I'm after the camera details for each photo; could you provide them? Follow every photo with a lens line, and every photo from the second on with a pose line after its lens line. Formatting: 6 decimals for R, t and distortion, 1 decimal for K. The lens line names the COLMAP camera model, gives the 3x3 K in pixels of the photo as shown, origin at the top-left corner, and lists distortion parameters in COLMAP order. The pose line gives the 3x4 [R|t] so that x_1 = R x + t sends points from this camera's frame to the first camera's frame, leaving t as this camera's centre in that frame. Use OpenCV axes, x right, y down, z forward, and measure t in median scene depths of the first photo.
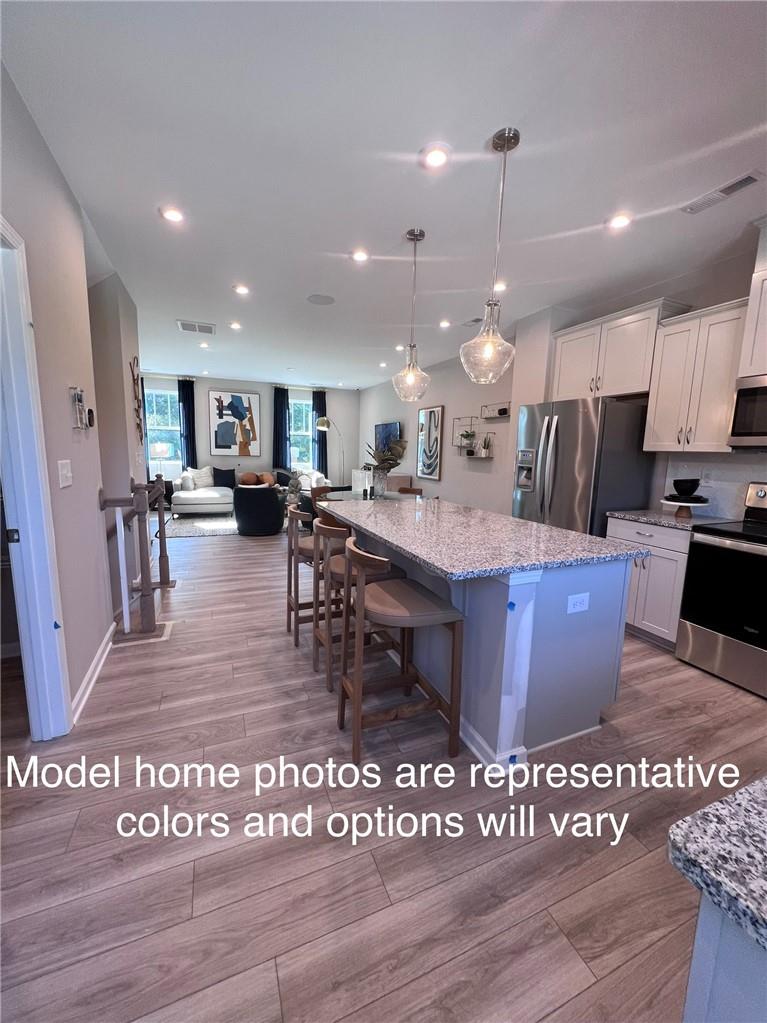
lens RADIAL K [[410.1, 0, 385.7], [0, 410.1, 508.7], [0, 0, 1]] dist [0.000026, -0.000061]
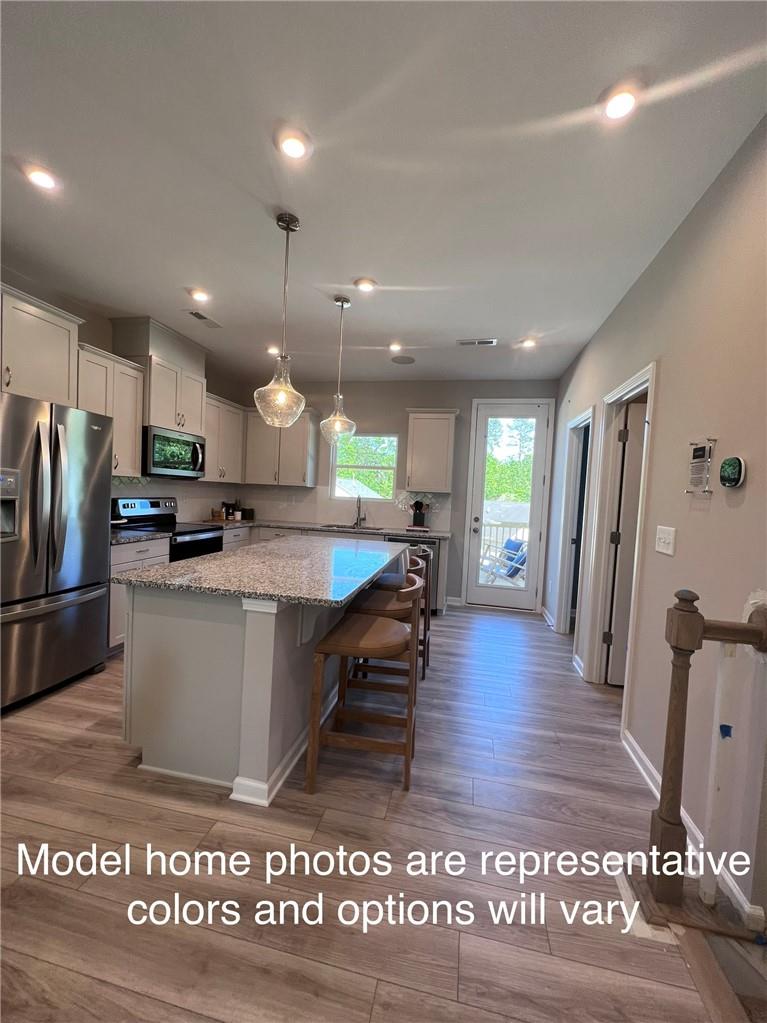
lens RADIAL K [[410.1, 0, 388.5], [0, 410.1, 509.6], [0, 0, 1]] dist [0.000026, -0.000061]
pose [[-0.825578, -0.087227, 0.557505, -0.624962], [0.012645, 0.984873, 0.172818, -0.270496], [-0.564146, 0.149725, -0.811986, 1.745962]]
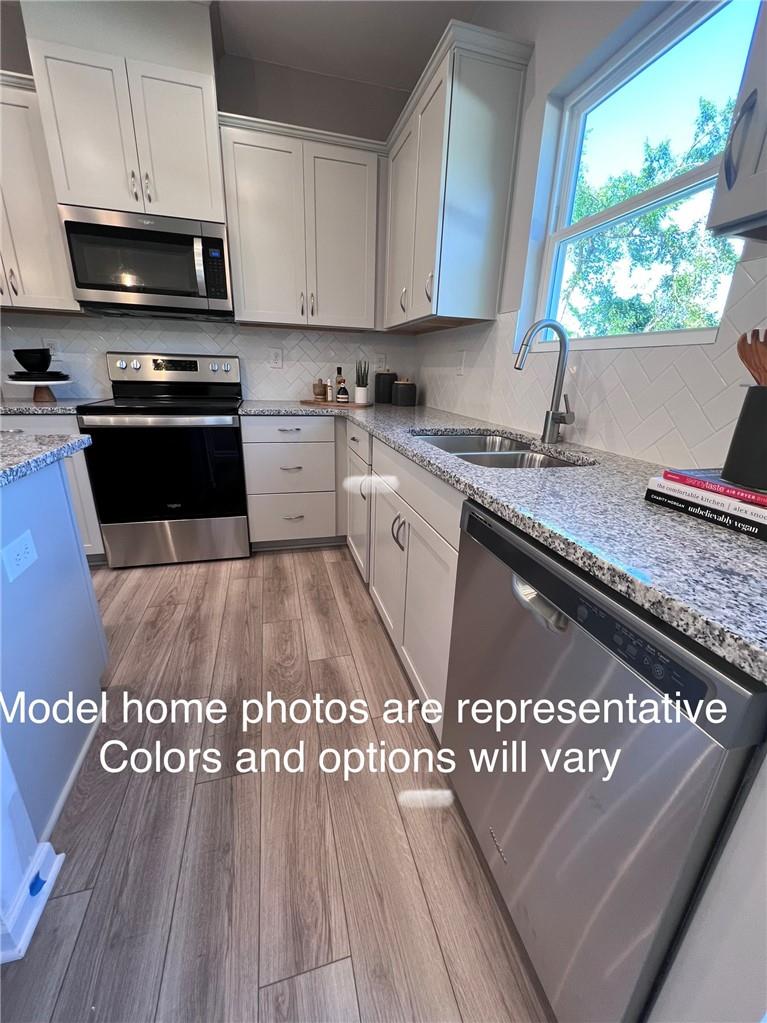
lens RADIAL K [[410.1, 0, 387.3], [0, 410.1, 508.7], [0, 0, 1]] dist [0.000026, -0.000061]
pose [[0.130728, -0.338169, 0.931961, 0.034130], [0.112940, 0.938989, 0.324876, 0.037408], [-0.984964, 0.062785, 0.160945, 0.313598]]
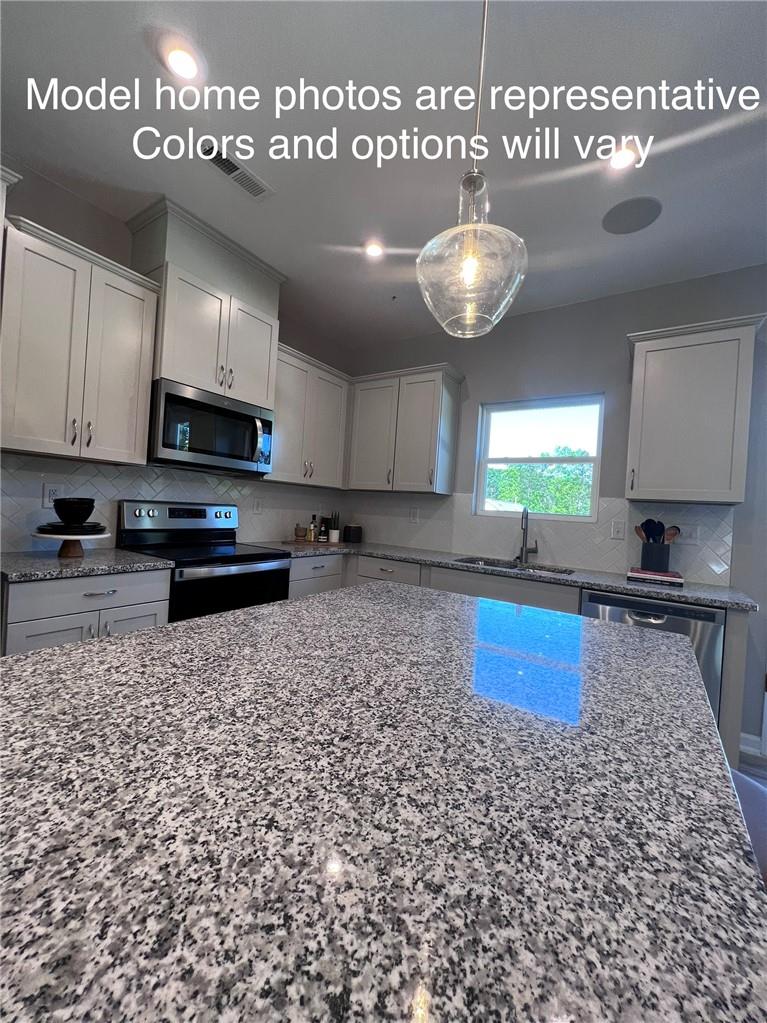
lens RADIAL K [[410.1, 0, 386.7], [0, 410.1, 508.5], [0, 0, 1]] dist [0.000026, -0.000061]
pose [[-0.548108, -0.060360, 0.834227, -0.104831], [0.042121, 0.994135, 0.099604, -0.119152], [-0.835347, 0.089732, -0.542351, 1.110317]]
